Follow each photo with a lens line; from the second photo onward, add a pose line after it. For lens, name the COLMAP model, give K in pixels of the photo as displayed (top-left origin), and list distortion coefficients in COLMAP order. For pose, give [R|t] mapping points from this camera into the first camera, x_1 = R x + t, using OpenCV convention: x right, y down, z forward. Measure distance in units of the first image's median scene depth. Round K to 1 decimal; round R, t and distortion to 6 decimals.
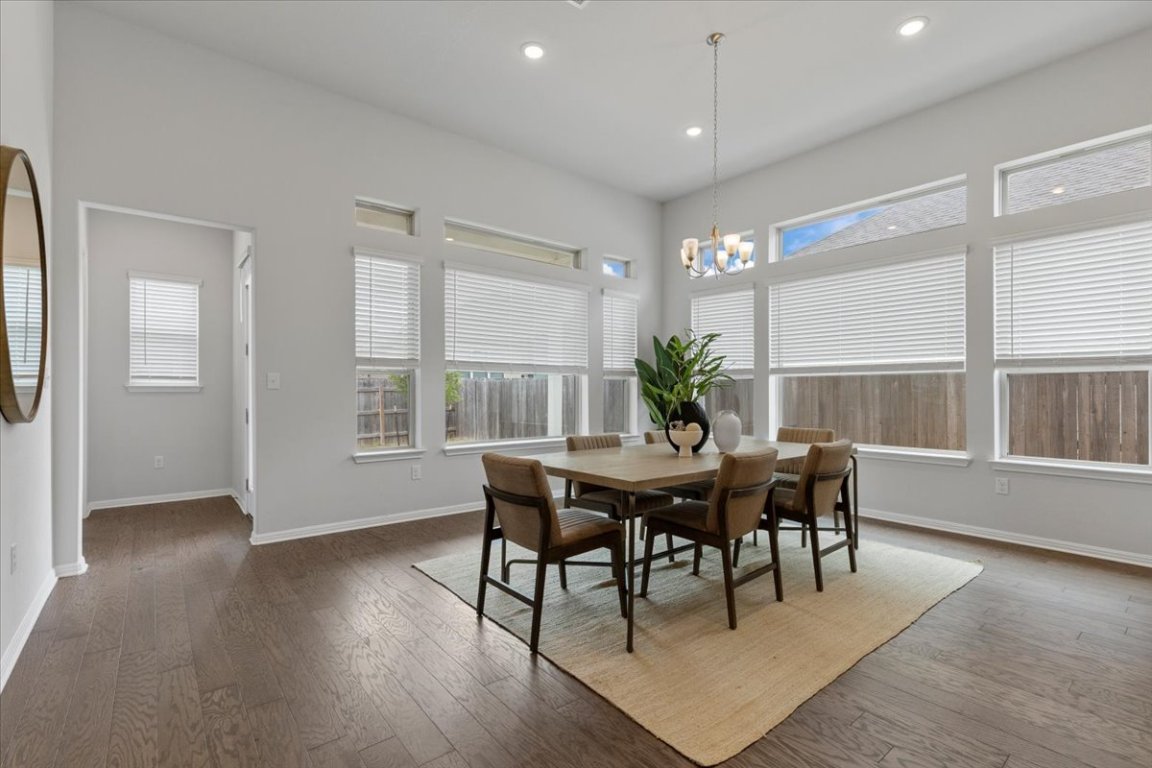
lens RADIAL K [[543.6, 0, 588.7], [0, 543.6, 385.4], [0, 0, 1]] dist [0.000459, -0.000715]
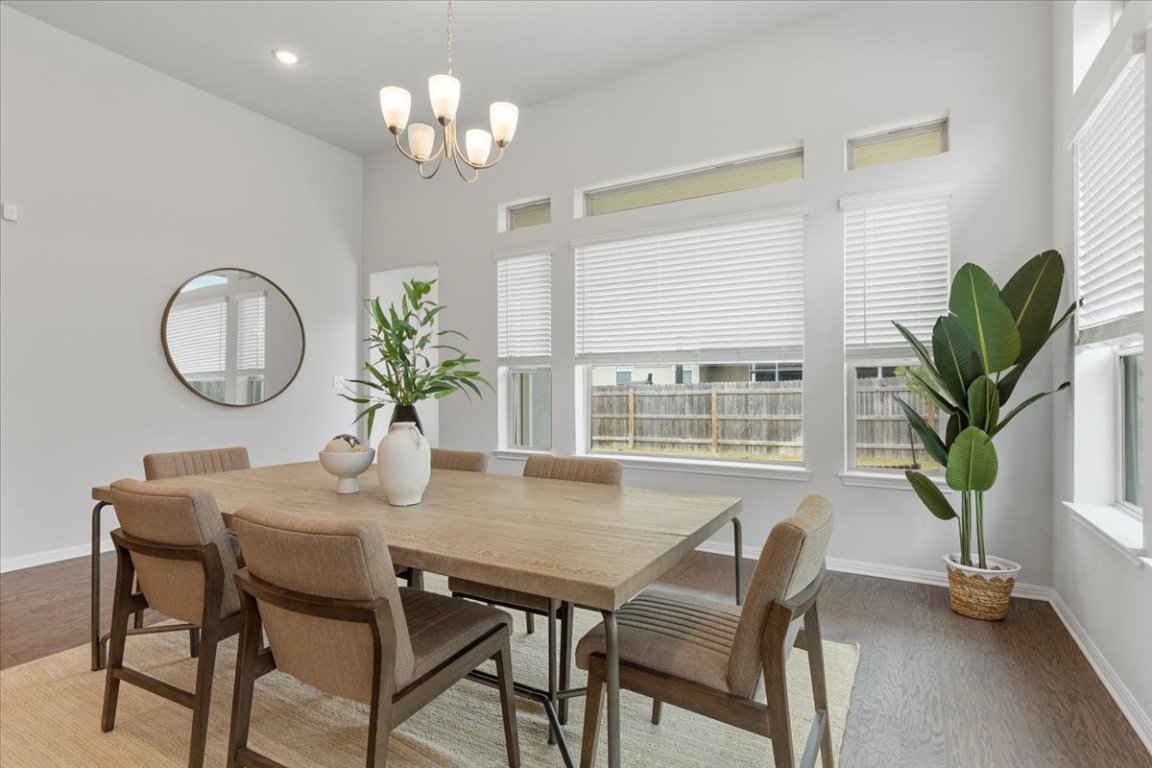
lens RADIAL K [[543.6, 0, 588.7], [0, 543.6, 385.4], [0, 0, 1]] dist [0.000459, -0.000715]
pose [[0.359119, -0.003041, -0.933287, 0.528150], [0.017605, 0.999839, 0.003517, -0.003461], [0.933126, -0.017694, 0.359115, 0.703668]]
